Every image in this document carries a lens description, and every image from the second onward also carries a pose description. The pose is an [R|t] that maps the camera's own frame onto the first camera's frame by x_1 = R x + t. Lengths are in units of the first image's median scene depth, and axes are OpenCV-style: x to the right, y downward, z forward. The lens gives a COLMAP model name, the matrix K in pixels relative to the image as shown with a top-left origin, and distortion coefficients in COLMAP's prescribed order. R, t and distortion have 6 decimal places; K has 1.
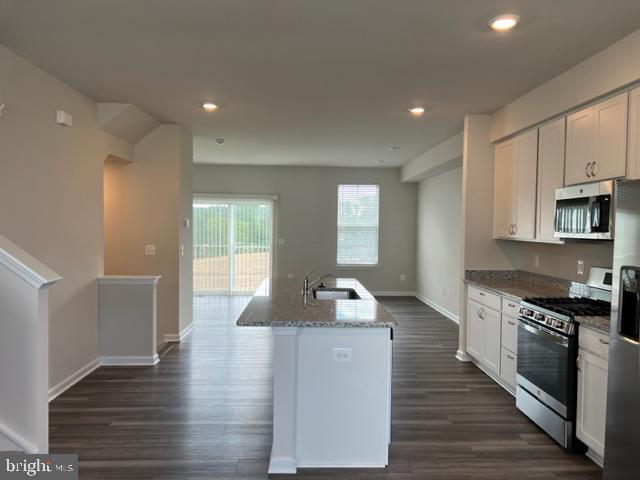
lens RADIAL K [[480.7, 0, 320.0], [0, 480.7, 240.0], [0, 0, 1]] dist [0.048783, -0.065732]
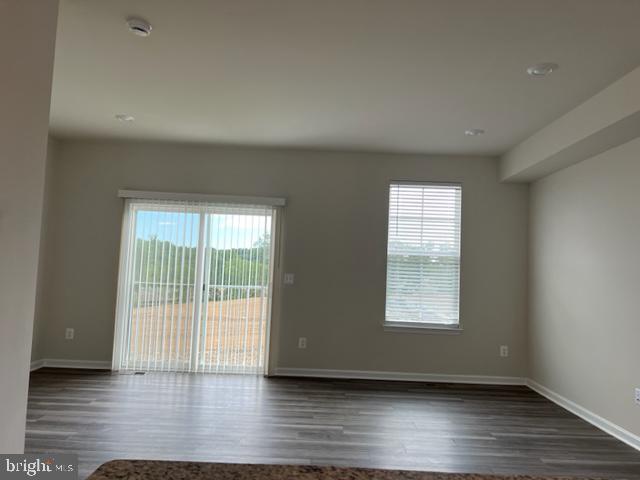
lens RADIAL K [[480.7, 0, 320.0], [0, 480.7, 240.0], [0, 0, 1]] dist [0.048783, -0.065732]
pose [[0.998980, 0.023613, -0.038484, -0.022771], [-0.027027, 0.995506, -0.090758, 0.007602], [0.036168, 0.091705, 0.995129, 0.432424]]
